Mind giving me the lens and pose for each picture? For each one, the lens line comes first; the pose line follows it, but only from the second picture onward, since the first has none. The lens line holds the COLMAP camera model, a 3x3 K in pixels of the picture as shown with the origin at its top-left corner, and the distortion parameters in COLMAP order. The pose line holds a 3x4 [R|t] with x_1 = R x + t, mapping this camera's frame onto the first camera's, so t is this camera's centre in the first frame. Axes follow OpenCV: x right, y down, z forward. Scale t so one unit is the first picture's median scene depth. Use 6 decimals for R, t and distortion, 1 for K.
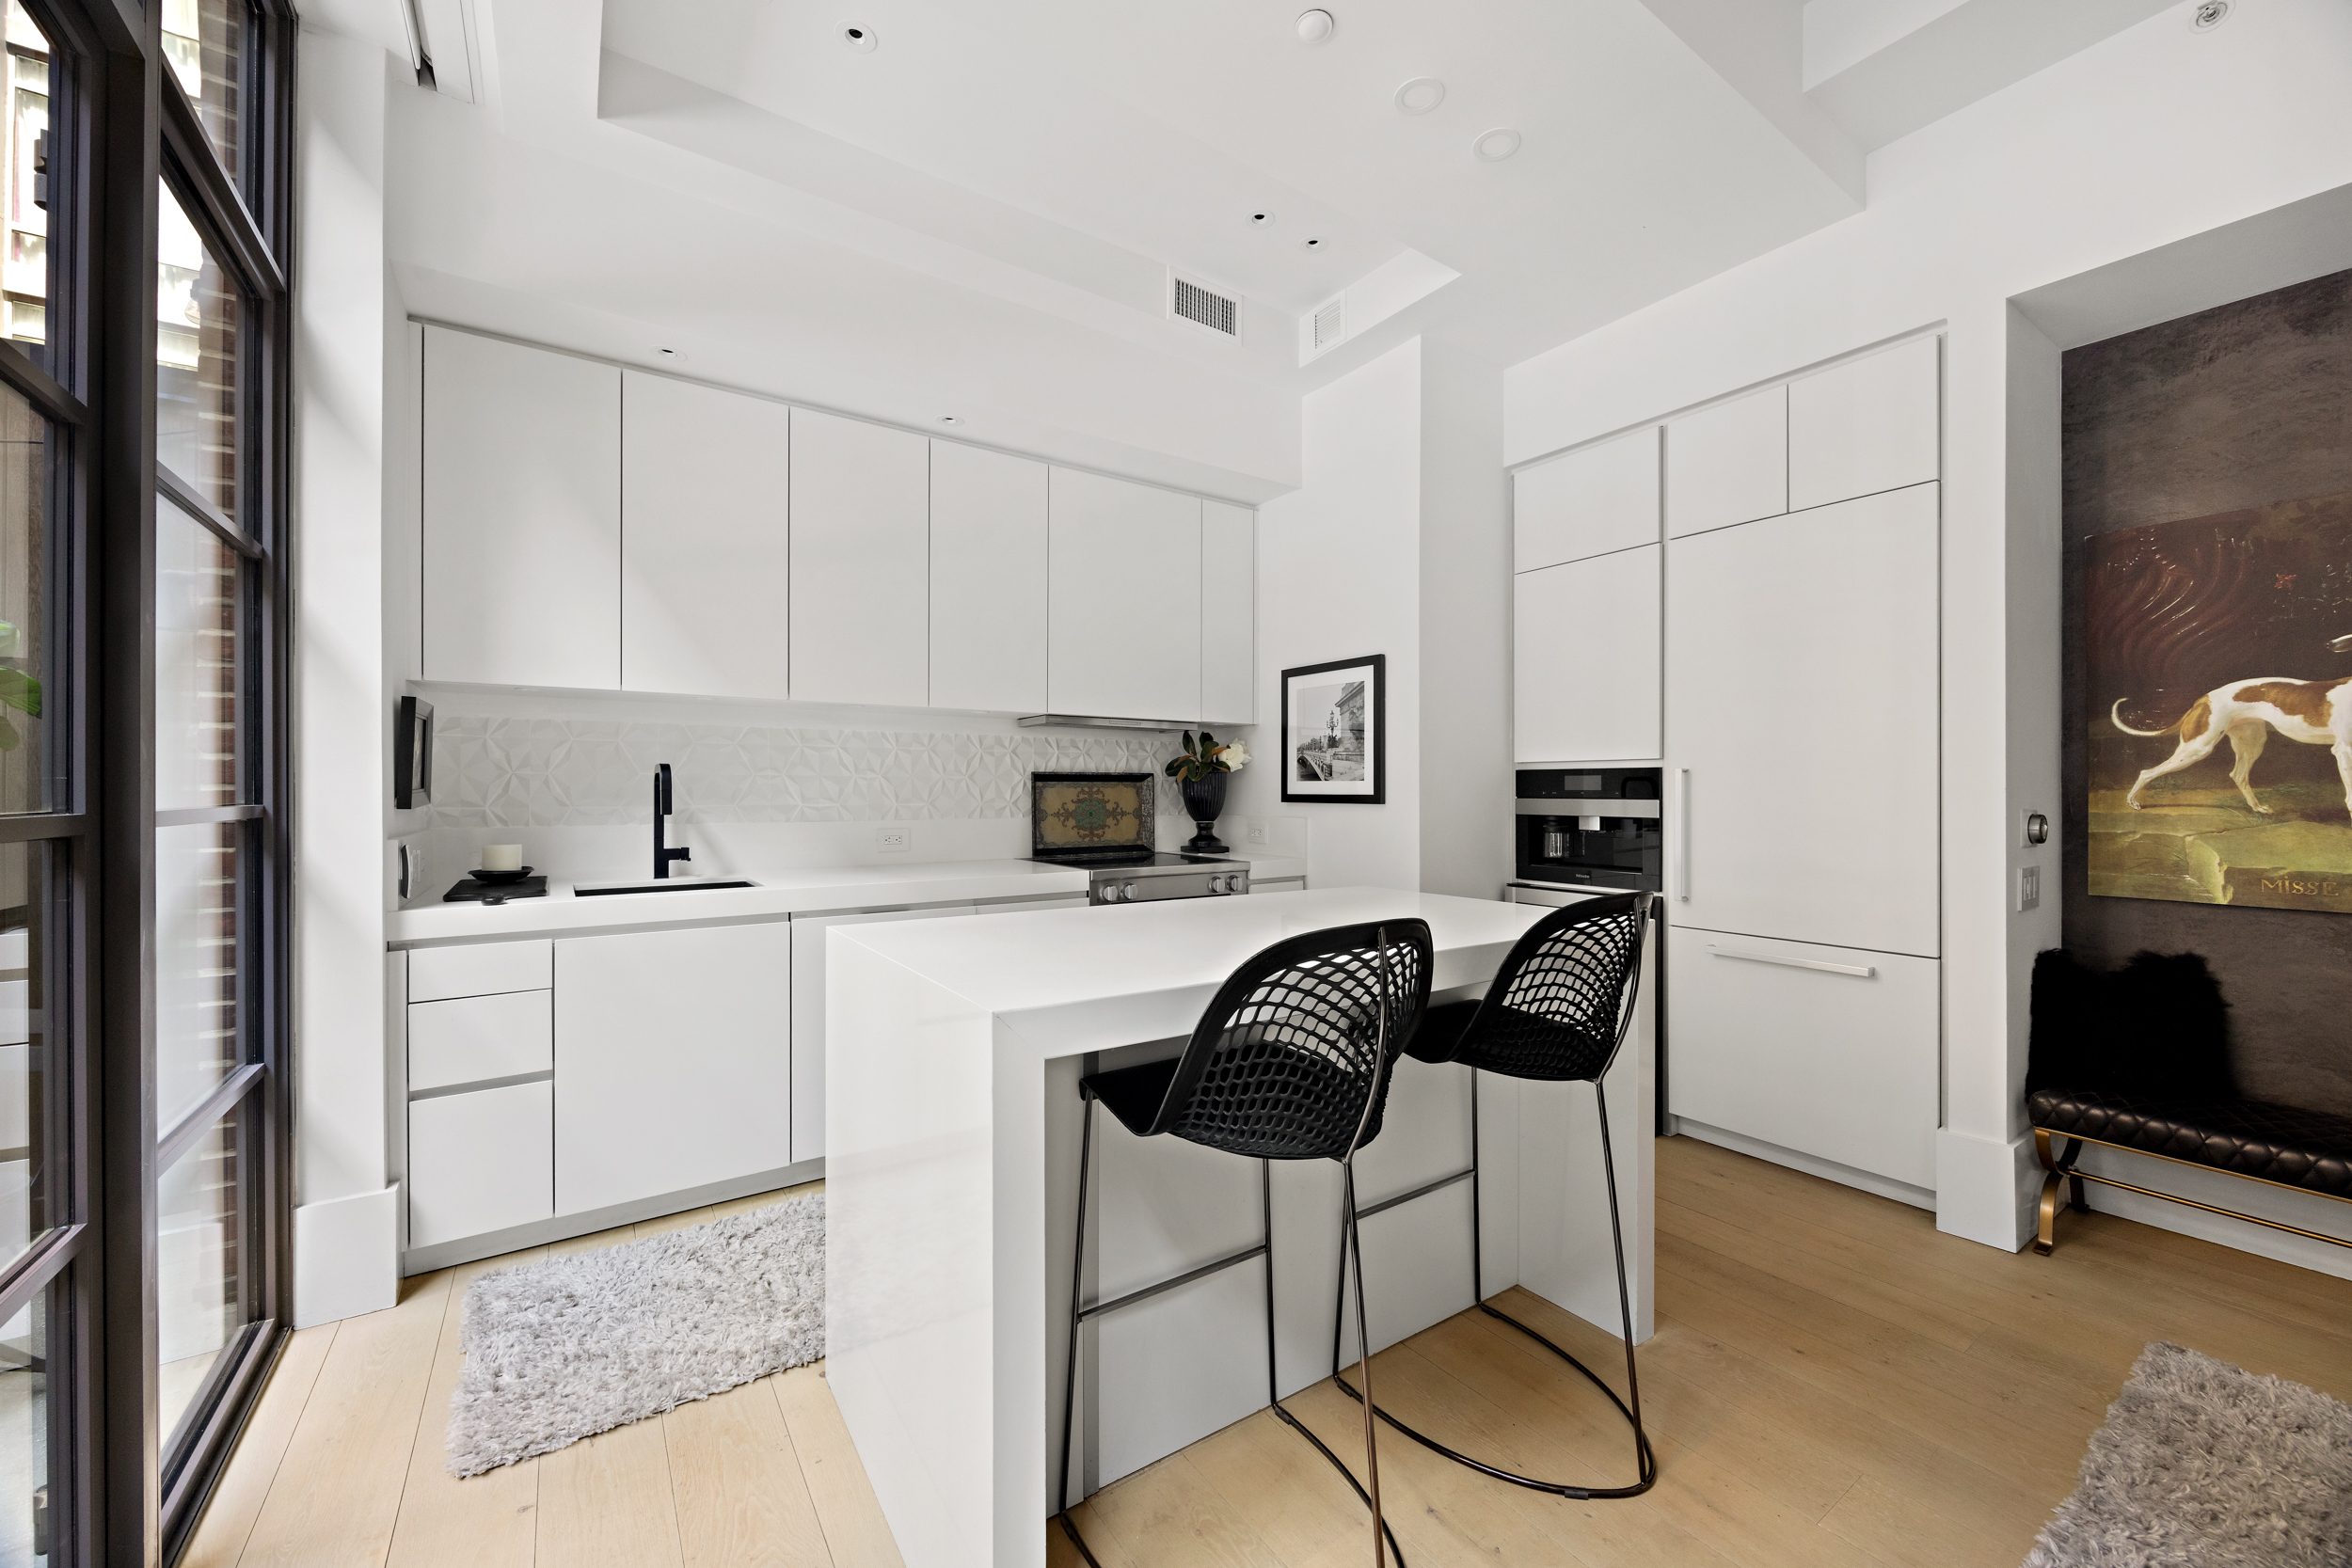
lens RADIAL K [[903.7, 0, 1175.9], [0, 903.7, 790.5], [0, 0, 1]] dist [-0.000504, -0.000041]
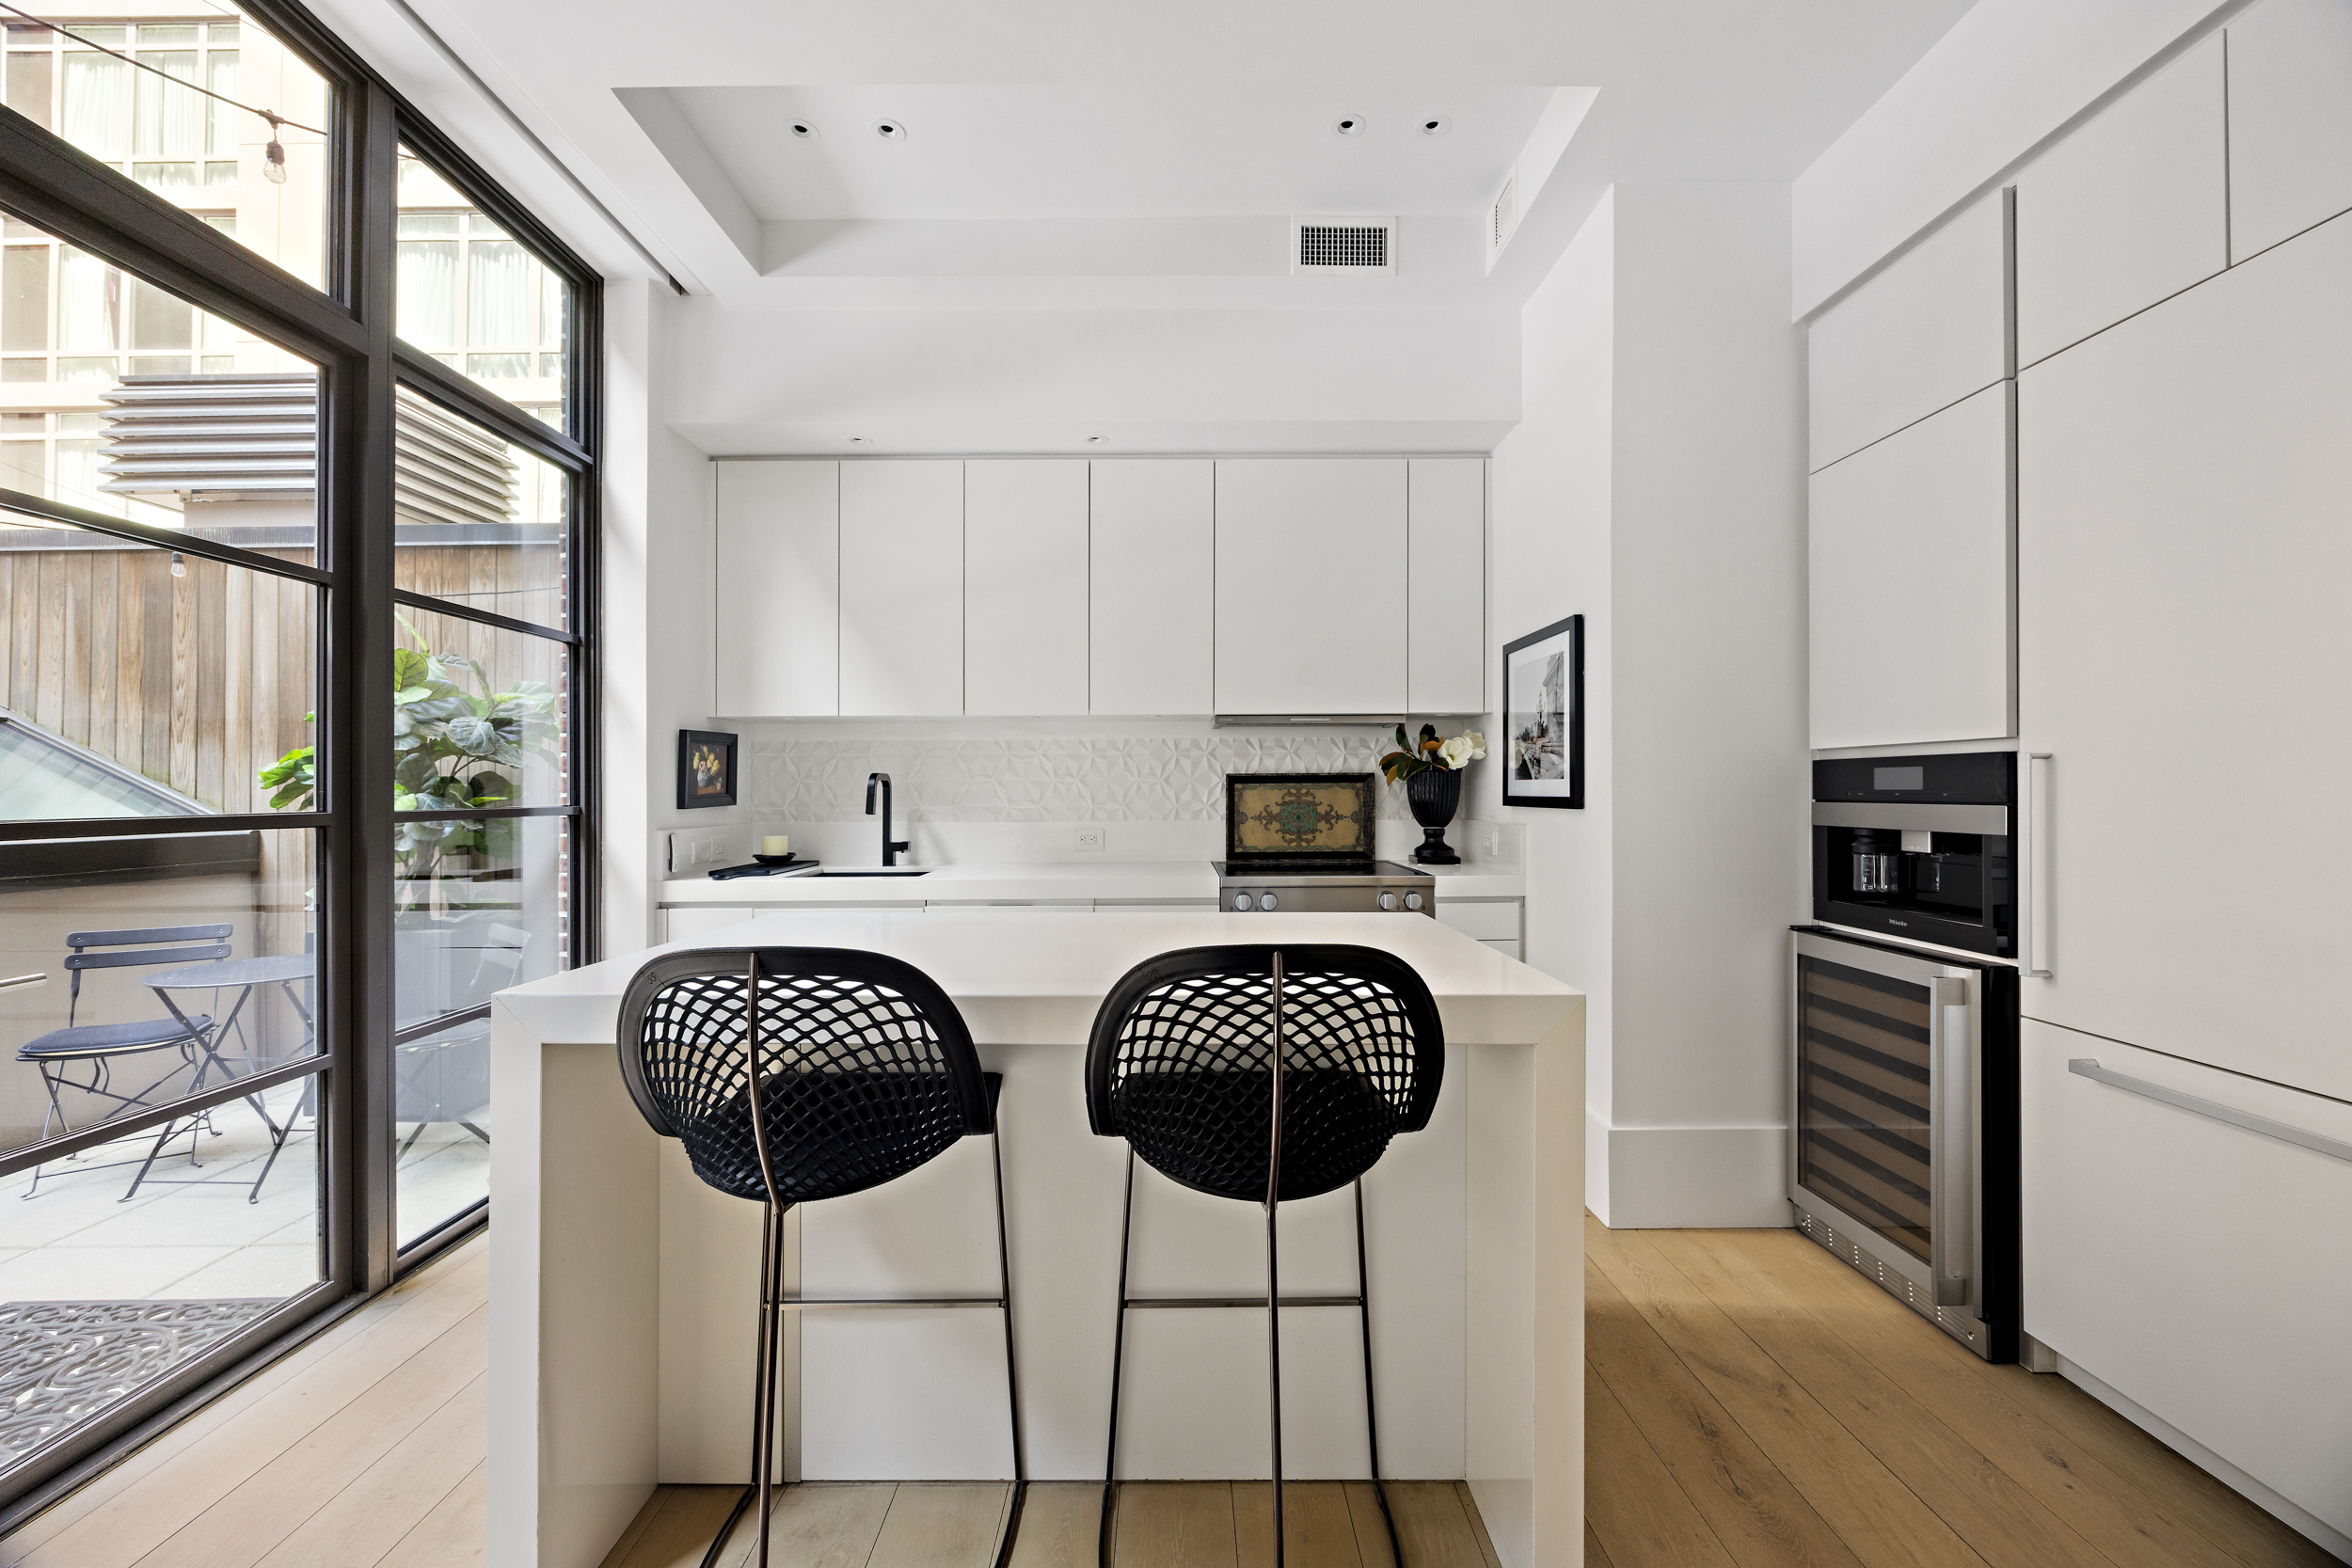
lens RADIAL K [[903.7, 0, 1167.4], [0, 903.7, 784.6], [0, 0, 1]] dist [-0.000504, -0.000041]
pose [[0.829384, -0.008935, -0.558607, 0.361388], [0.004967, 0.999951, -0.008621, -0.000972], [0.558656, 0.004376, 0.829388, 0.164466]]
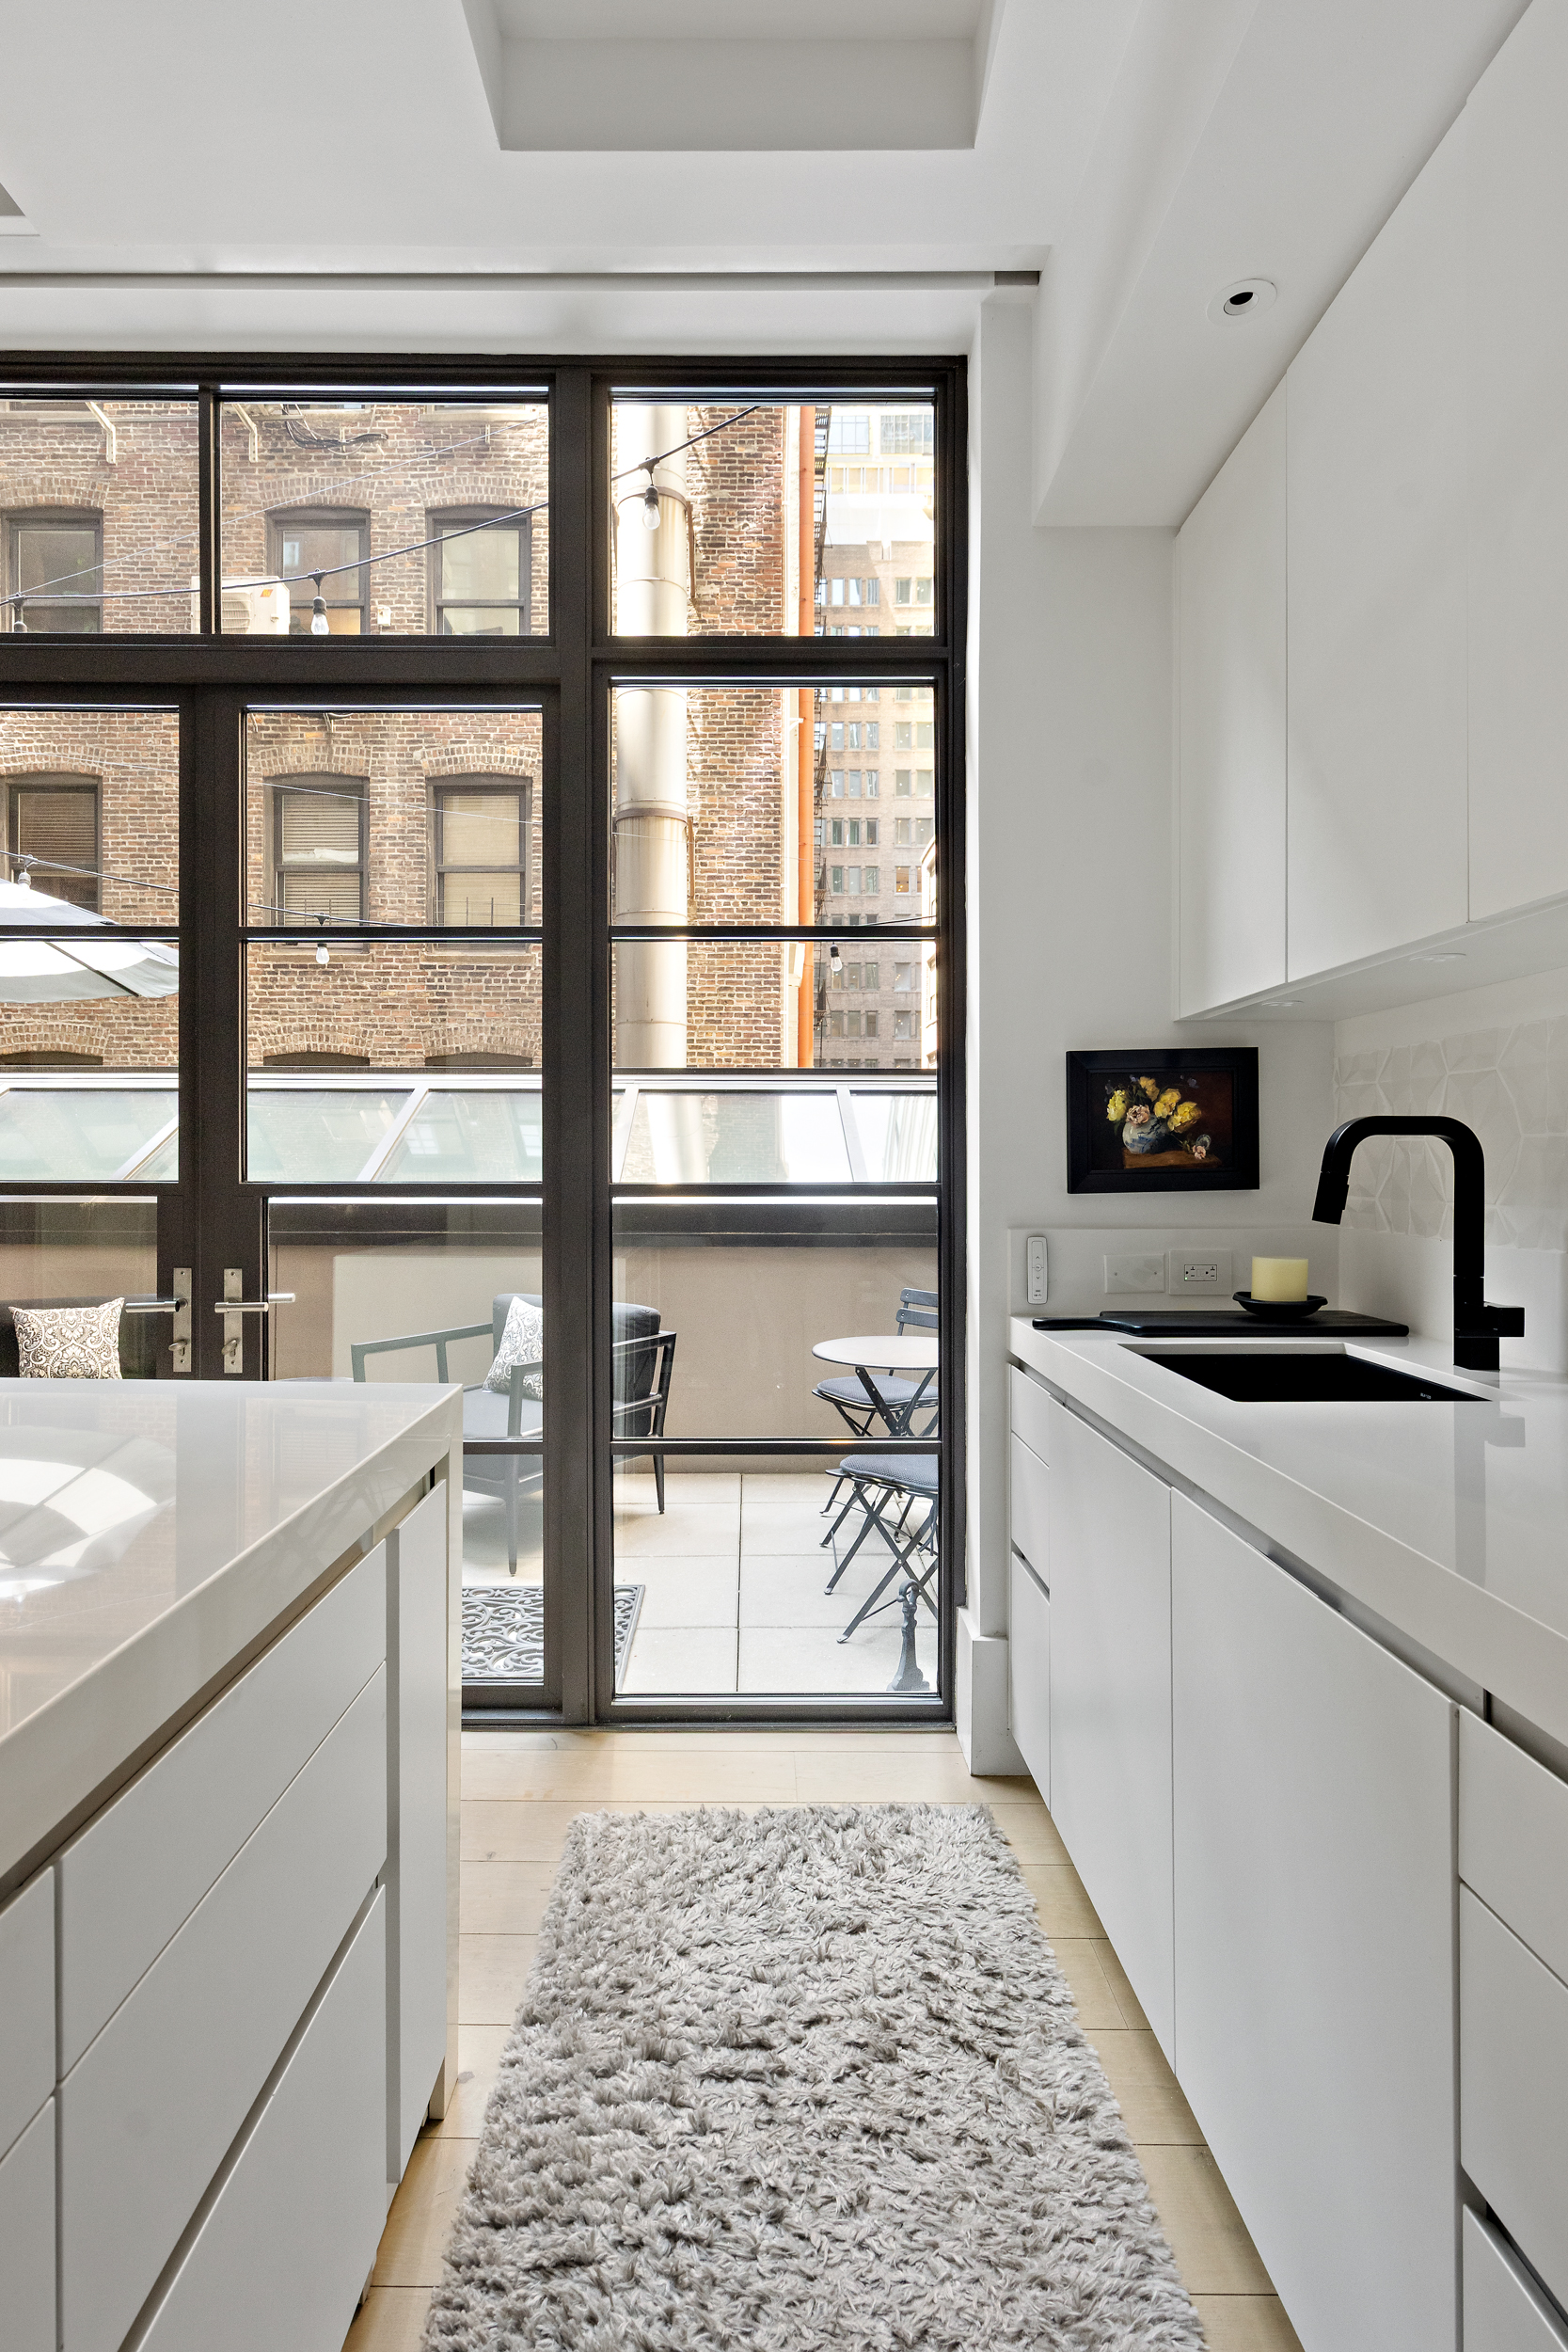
lens RADIAL K [[1196.6, 0, 767.2], [0, 1196.6, 1161.2], [0, 0, 1]] dist [0.000103, -0.000169]
pose [[-0.568618, 0.000393, -0.822602, 0.105896], [-0.001106, 0.999999, 0.001242, -0.005517], [0.822601, 0.001617, -0.568617, 0.884982]]
